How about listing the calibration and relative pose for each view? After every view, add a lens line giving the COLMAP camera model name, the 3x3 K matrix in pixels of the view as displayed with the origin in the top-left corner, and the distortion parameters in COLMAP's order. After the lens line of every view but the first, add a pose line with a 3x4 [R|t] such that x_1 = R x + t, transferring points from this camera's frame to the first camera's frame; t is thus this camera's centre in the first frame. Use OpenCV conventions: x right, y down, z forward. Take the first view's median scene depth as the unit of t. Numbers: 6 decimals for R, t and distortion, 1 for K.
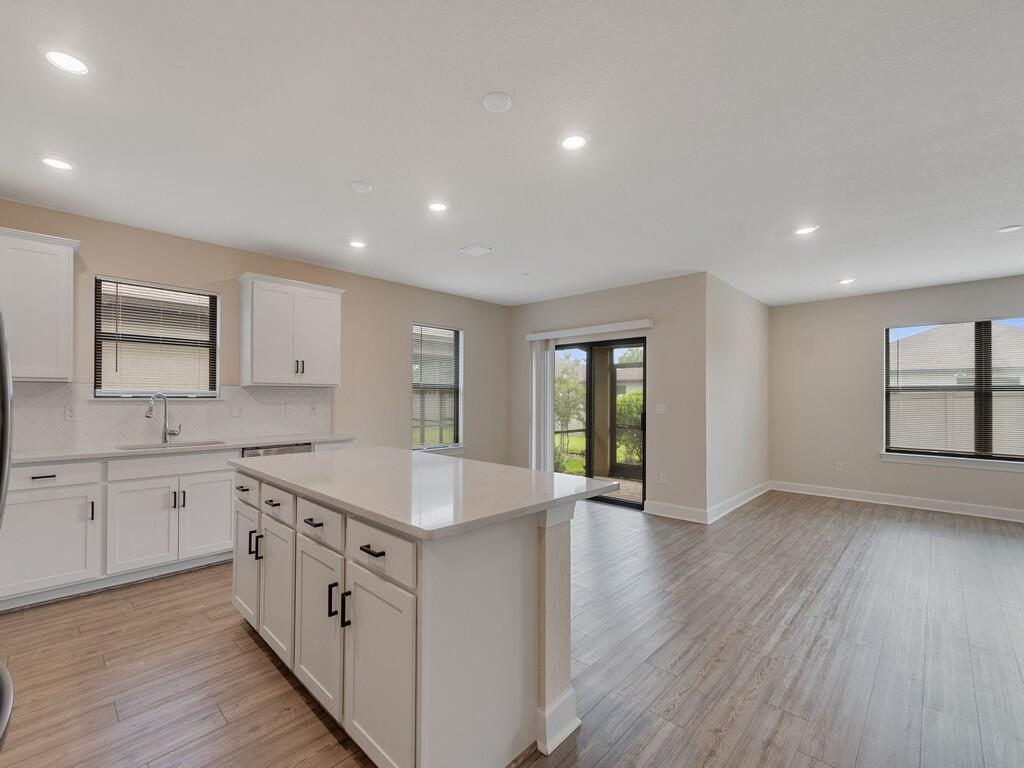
lens RADIAL K [[448.5, 0, 482.3], [0, 448.5, 394.4], [0, 0, 1]] dist [0.014939, -0.006258]
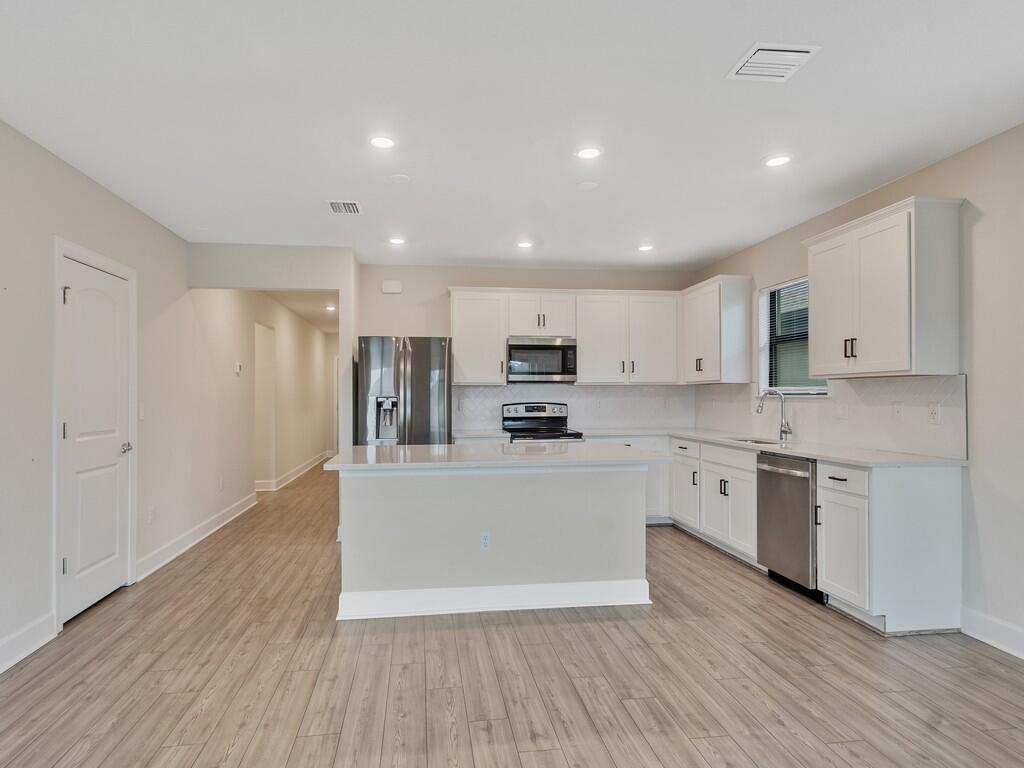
lens RADIAL K [[550.7, 0, 495.7], [0, 550.7, 394.0], [0, 0, 1]] dist [0.015615, -0.003565]
pose [[-0.599135, -0.002795, -0.800643, 0.480508], [0.004401, 0.999967, -0.006784, 0.008483], [0.800636, -0.007588, -0.599103, 0.893379]]
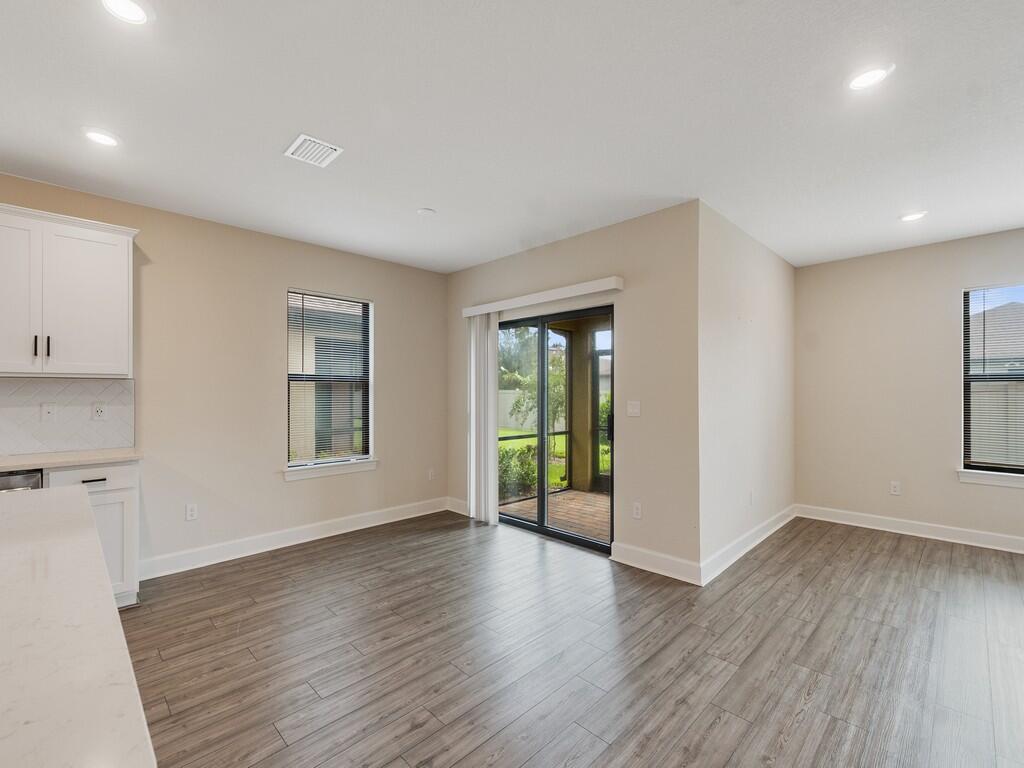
lens RADIAL K [[448.5, 0, 486.7], [0, 448.5, 392.3], [0, 0, 1]] dist [0.014939, -0.006258]
pose [[0.999698, -0.005525, -0.023948, 0.193294], [0.005634, 0.999974, 0.004496, 0.003183], [0.023923, -0.004630, 0.999703, 0.318725]]
